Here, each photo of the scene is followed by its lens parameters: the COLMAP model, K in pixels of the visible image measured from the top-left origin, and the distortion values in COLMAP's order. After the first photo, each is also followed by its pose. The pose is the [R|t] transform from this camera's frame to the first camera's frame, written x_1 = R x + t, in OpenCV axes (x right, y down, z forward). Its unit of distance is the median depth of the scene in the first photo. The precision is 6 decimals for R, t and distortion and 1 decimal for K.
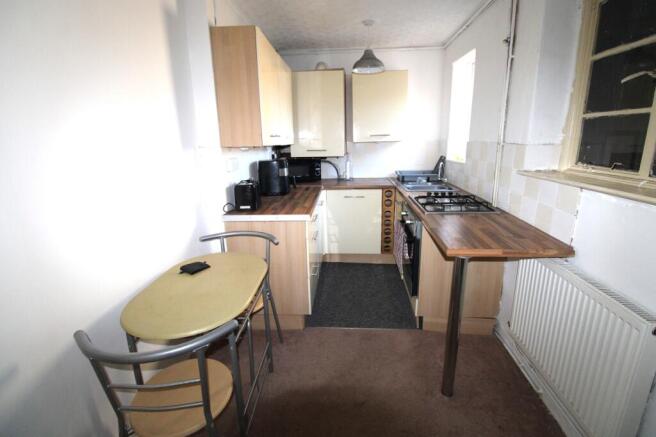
lens RADIAL K [[306.4, 0, 328.0], [0, 306.4, 218.5], [0, 0, 1]] dist [-0.013676, -0.000674]
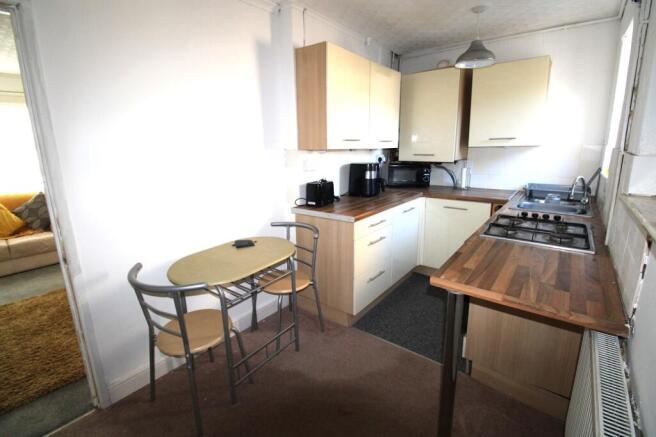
lens RADIAL K [[306.4, 0, 328.0], [0, 306.4, 218.5], [0, 0, 1]] dist [-0.013676, -0.000674]
pose [[0.821722, 0.141777, -0.551971, 0.329449], [-0.144352, 0.988755, 0.039069, -0.027011], [0.551303, 0.047574, 0.832948, 0.074474]]
